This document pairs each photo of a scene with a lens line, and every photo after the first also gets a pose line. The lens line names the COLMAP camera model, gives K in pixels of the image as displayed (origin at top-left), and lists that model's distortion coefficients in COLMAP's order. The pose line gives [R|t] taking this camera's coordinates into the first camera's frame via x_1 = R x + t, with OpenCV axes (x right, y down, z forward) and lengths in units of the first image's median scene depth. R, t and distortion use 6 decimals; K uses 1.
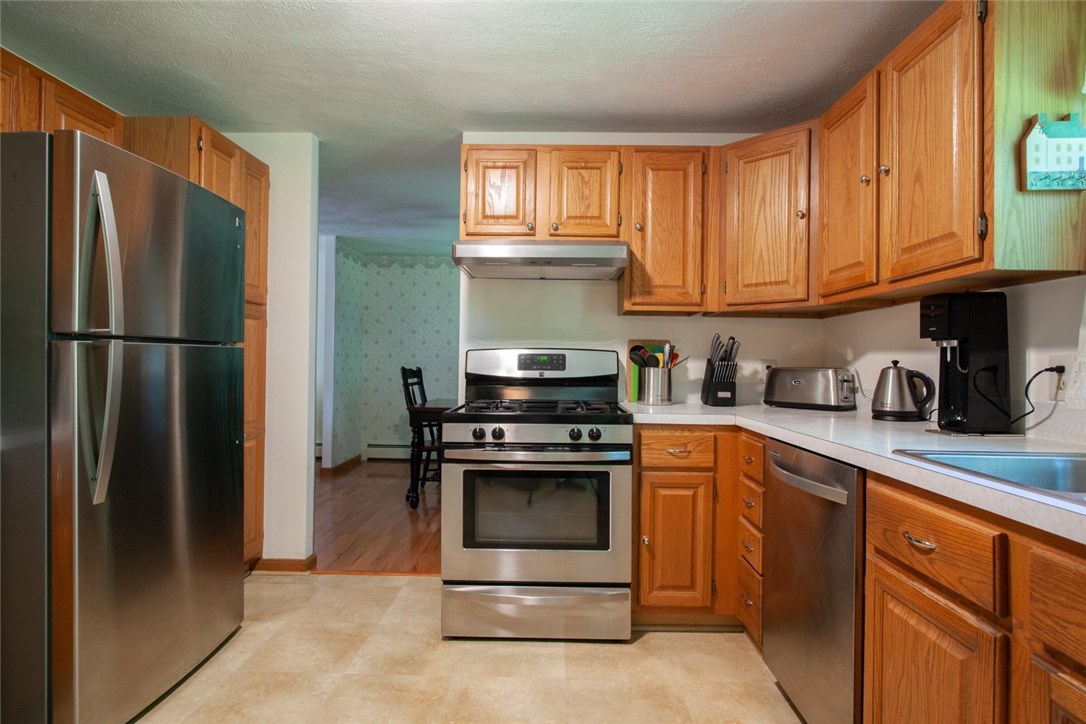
lens RADIAL K [[568.8, 0, 543.0], [0, 568.8, 362.0], [0, 0, 1]] dist [-0.008620, 0.009211]
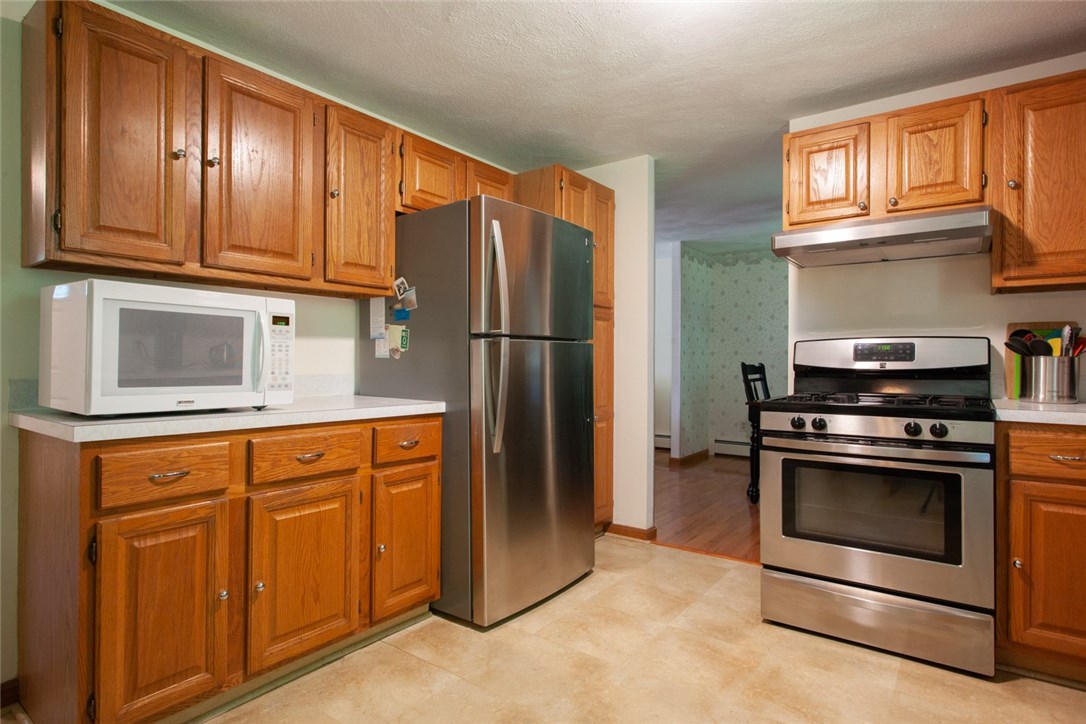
lens RADIAL K [[568.8, 0, 543.0], [0, 568.8, 362.0], [0, 0, 1]] dist [-0.008620, 0.009211]
pose [[0.820555, -0.008622, -0.571502, 0.077925], [0.008289, 0.999961, -0.003184, 0.015843], [0.571507, -0.002124, 0.820594, -0.062491]]
